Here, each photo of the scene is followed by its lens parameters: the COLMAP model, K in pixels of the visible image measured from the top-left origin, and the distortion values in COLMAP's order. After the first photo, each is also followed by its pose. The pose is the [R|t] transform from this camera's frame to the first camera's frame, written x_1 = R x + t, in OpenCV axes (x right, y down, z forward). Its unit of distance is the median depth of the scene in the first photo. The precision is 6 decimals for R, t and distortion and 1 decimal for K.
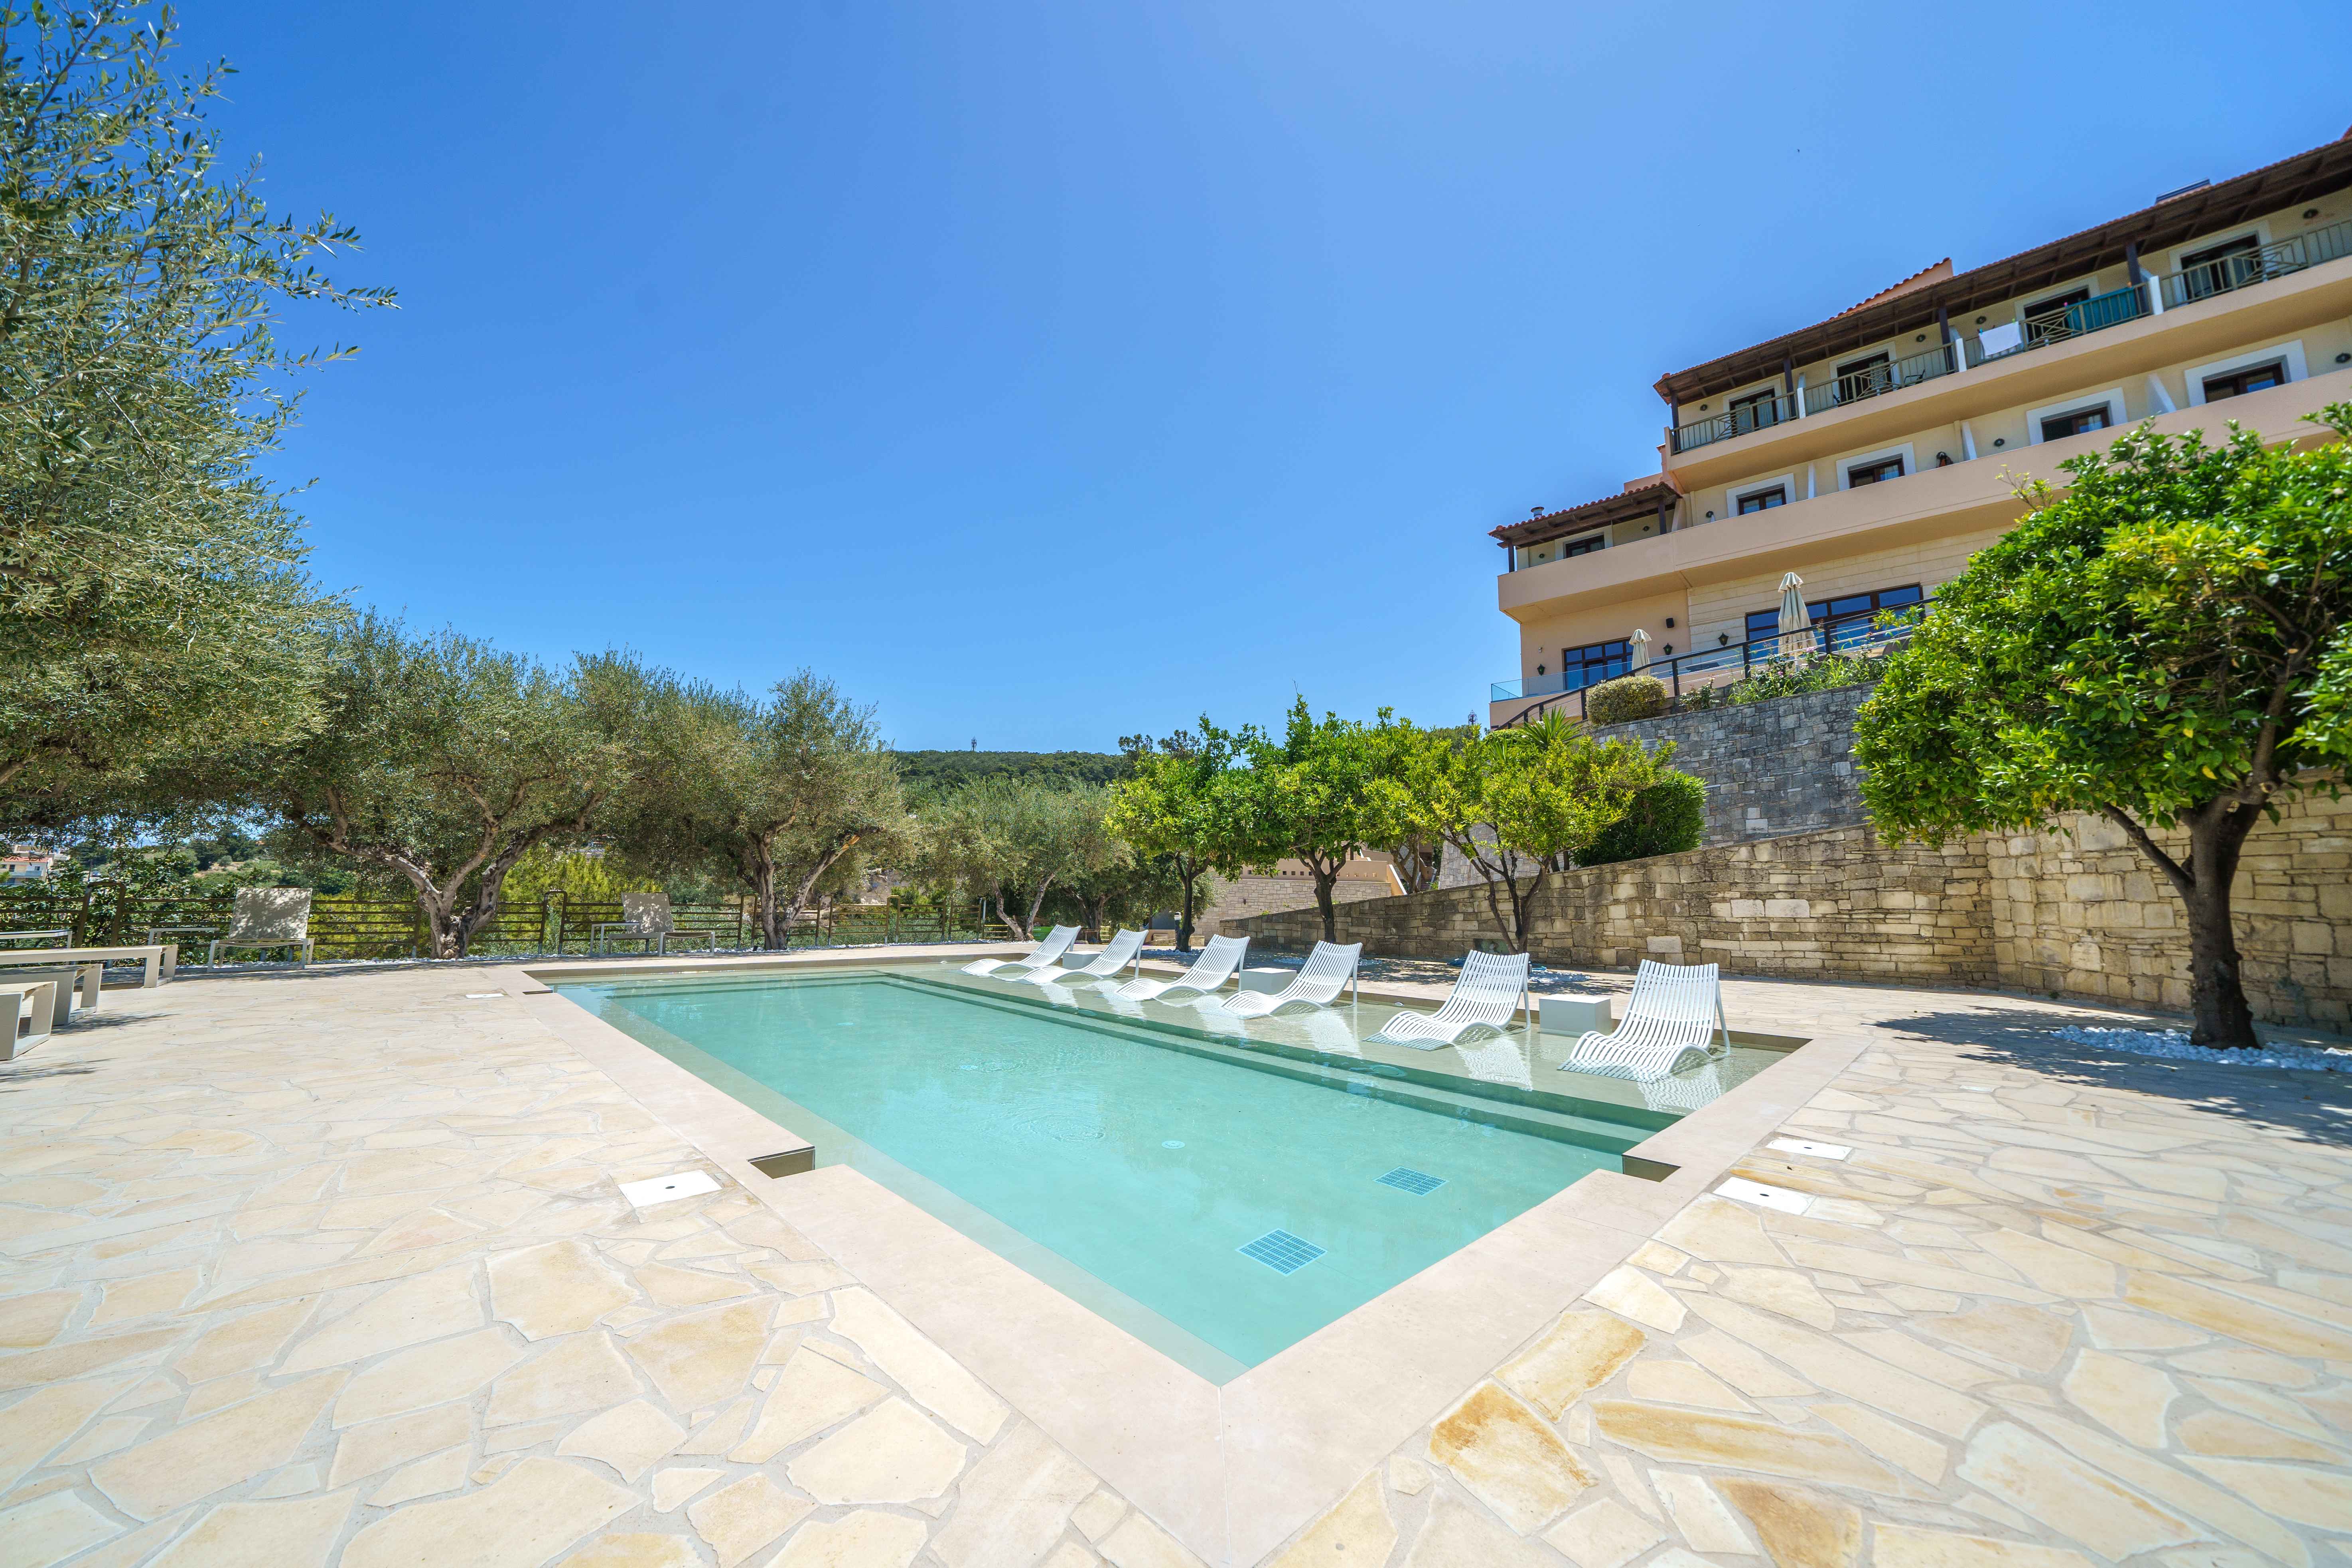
lens RADIAL K [[832.8, 0, 1171.6], [0, 832.8, 784.8], [0, 0, 1]] dist [-0.027075, 0.003106]
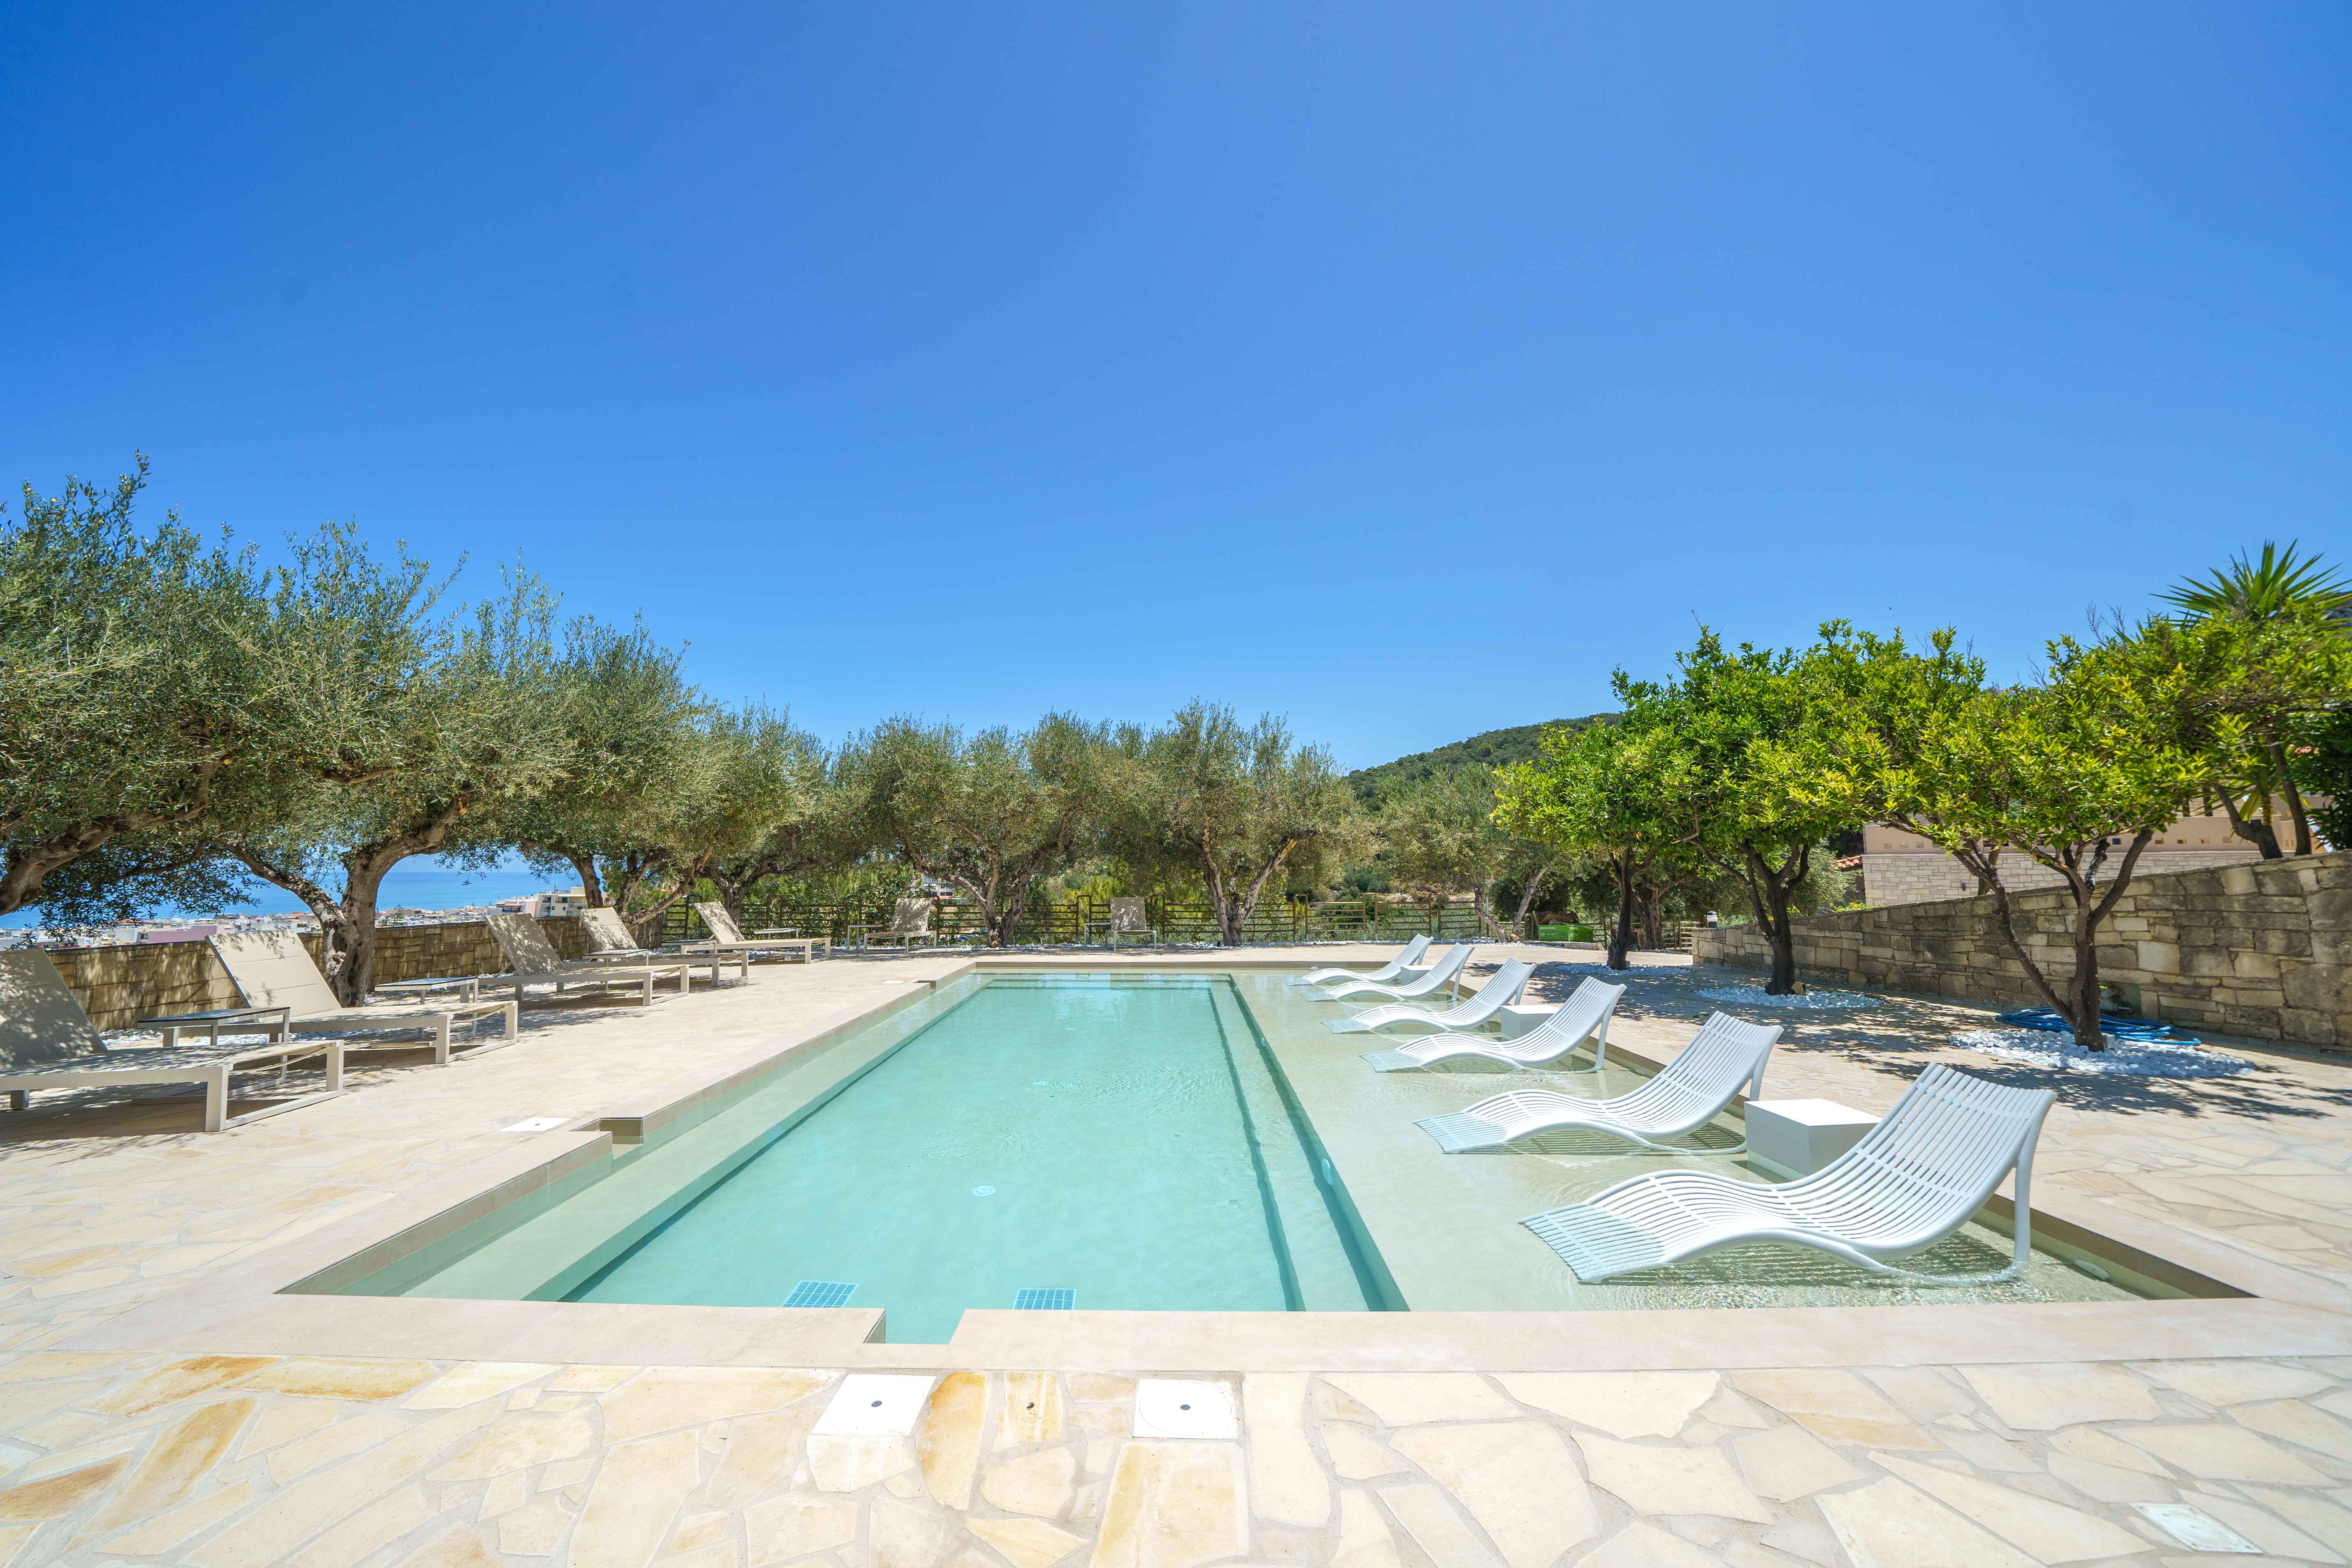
lens RADIAL K [[861.4, 0, 1172.0], [0, 861.4, 785.6], [0, 0, 1]] dist [-0.027949, 0.003847]
pose [[0.717963, -0.086264, -0.690716, 0.355437], [0.105873, 0.994279, -0.014126, -0.010247], [0.687983, -0.062986, 0.722988, 0.149057]]
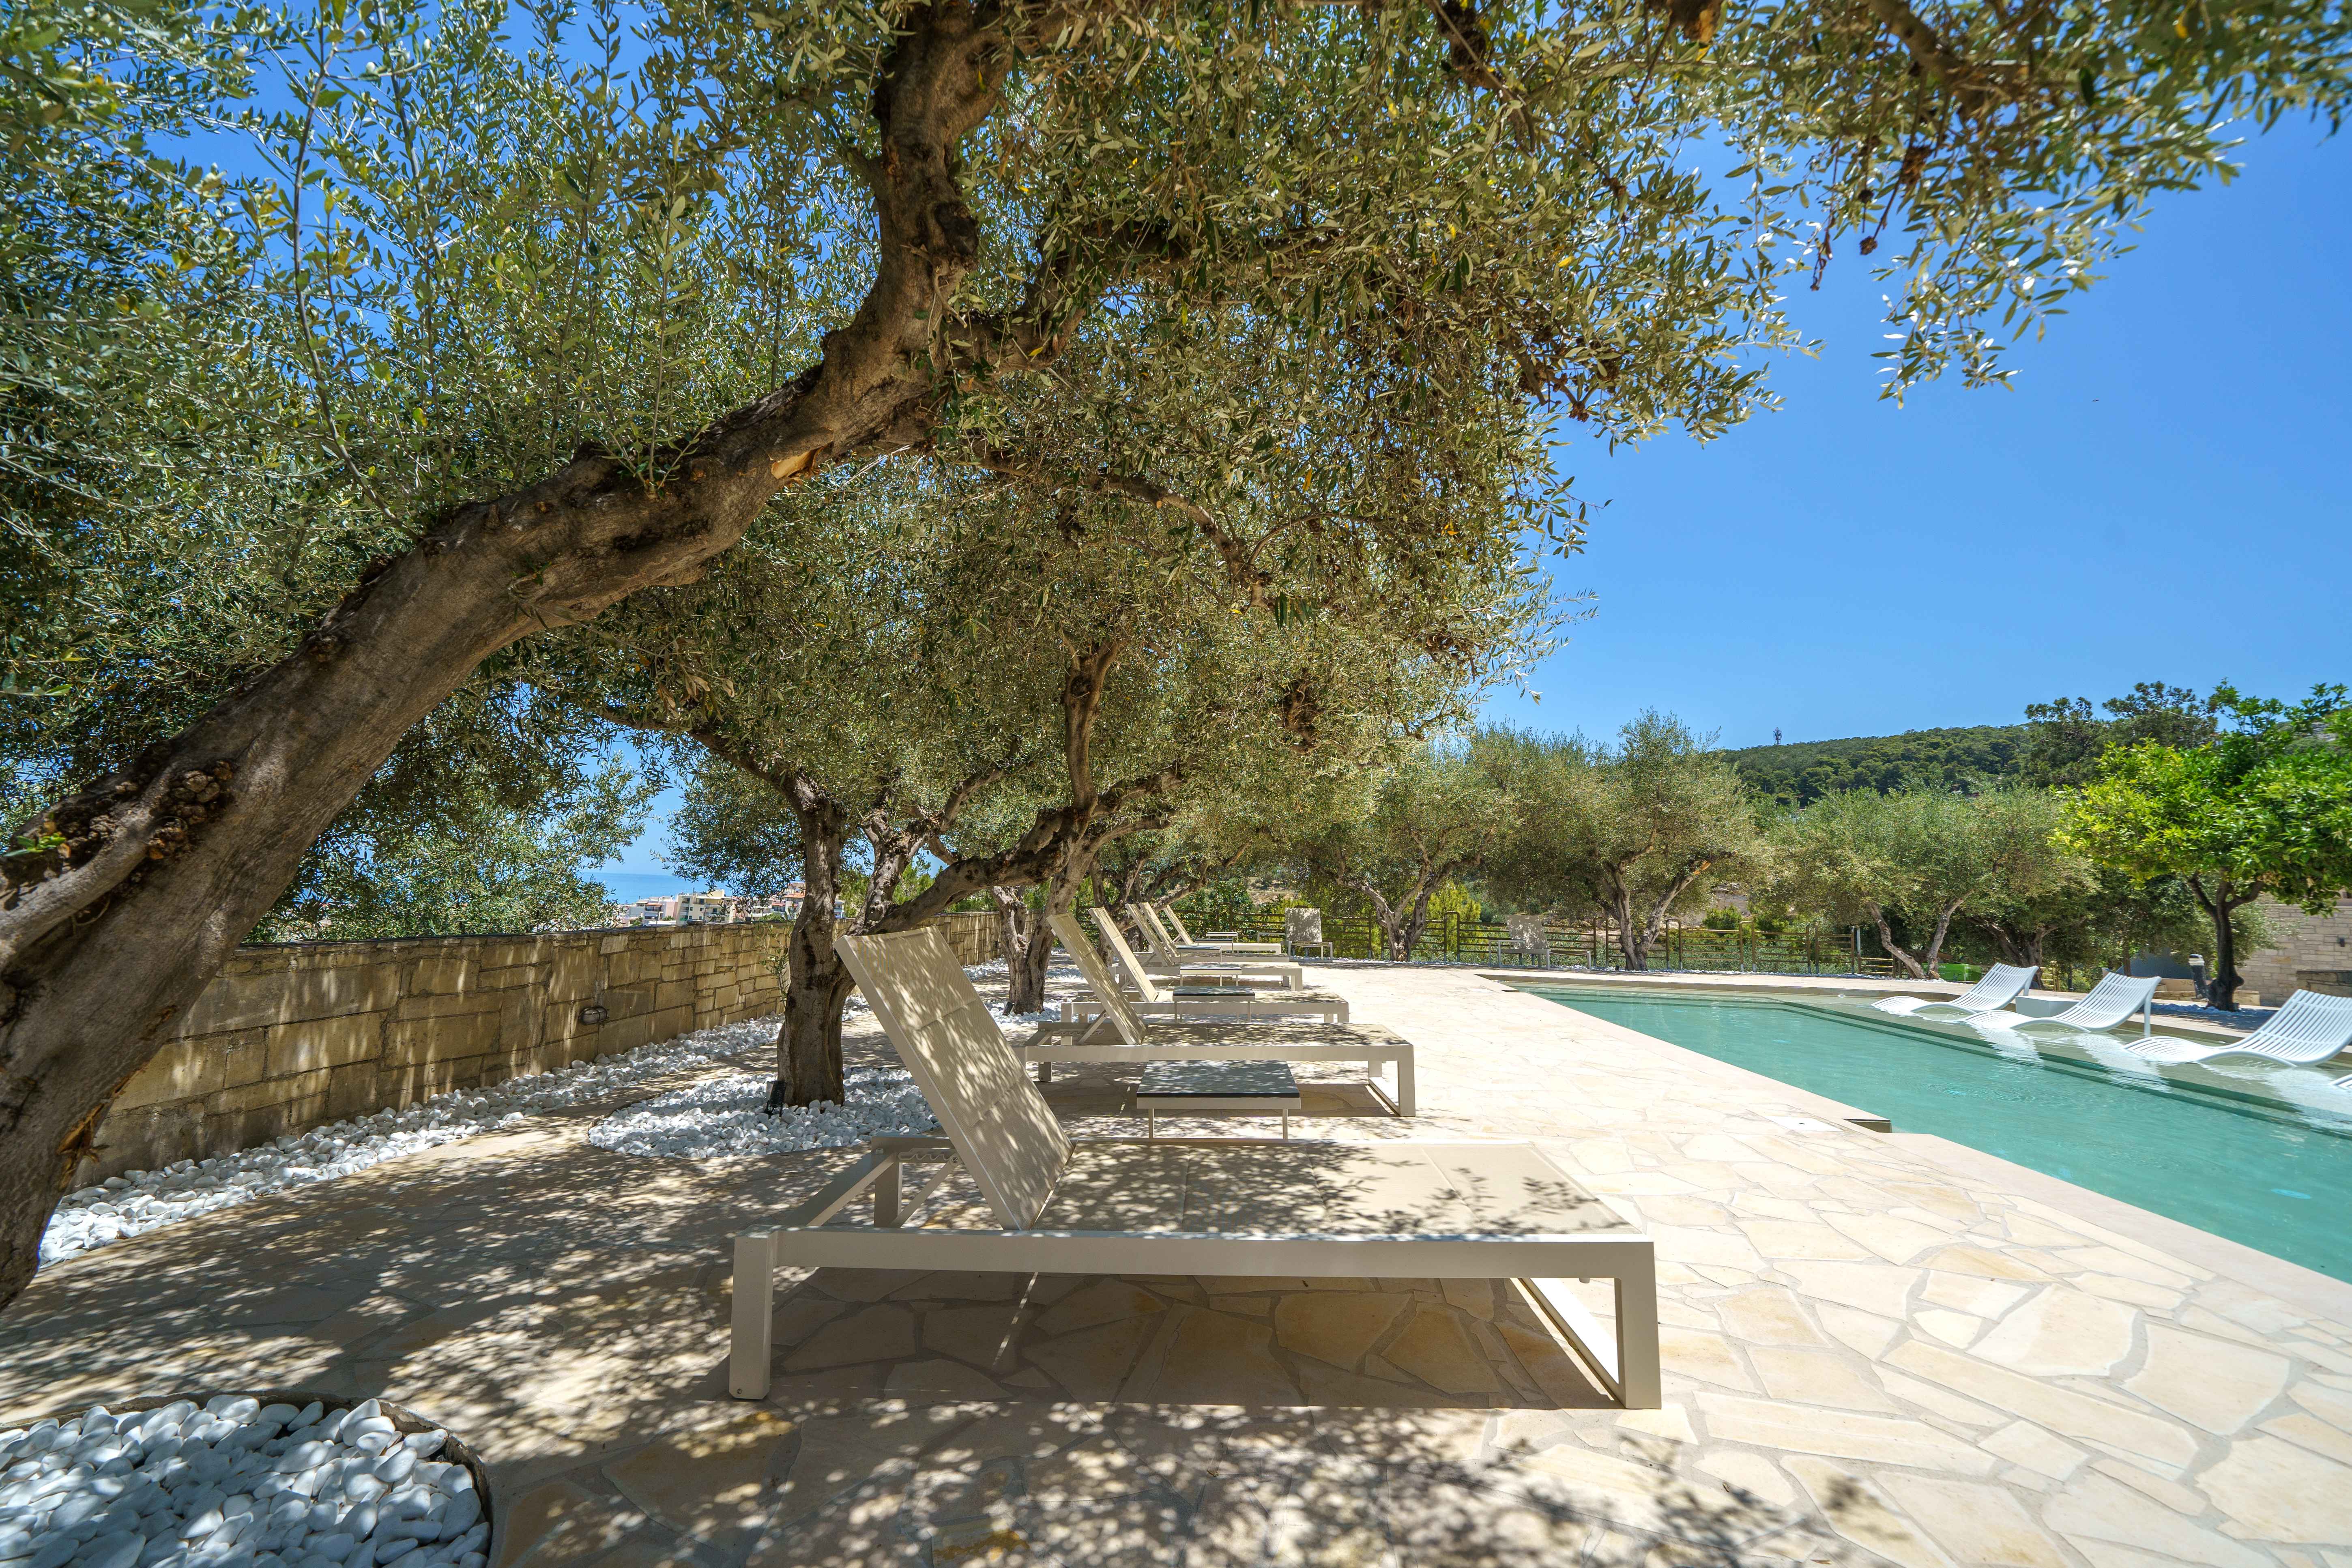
lens RADIAL K [[852.2, 0, 1176.0], [0, 852.2, 783.4], [0, 0, 1]] dist [-0.027718, 0.003995]
pose [[0.651108, -0.090026, -0.753627, -0.028629], [0.074075, 0.995738, -0.054950, -0.032466], [0.755362, -0.020047, 0.655001, -0.199849]]
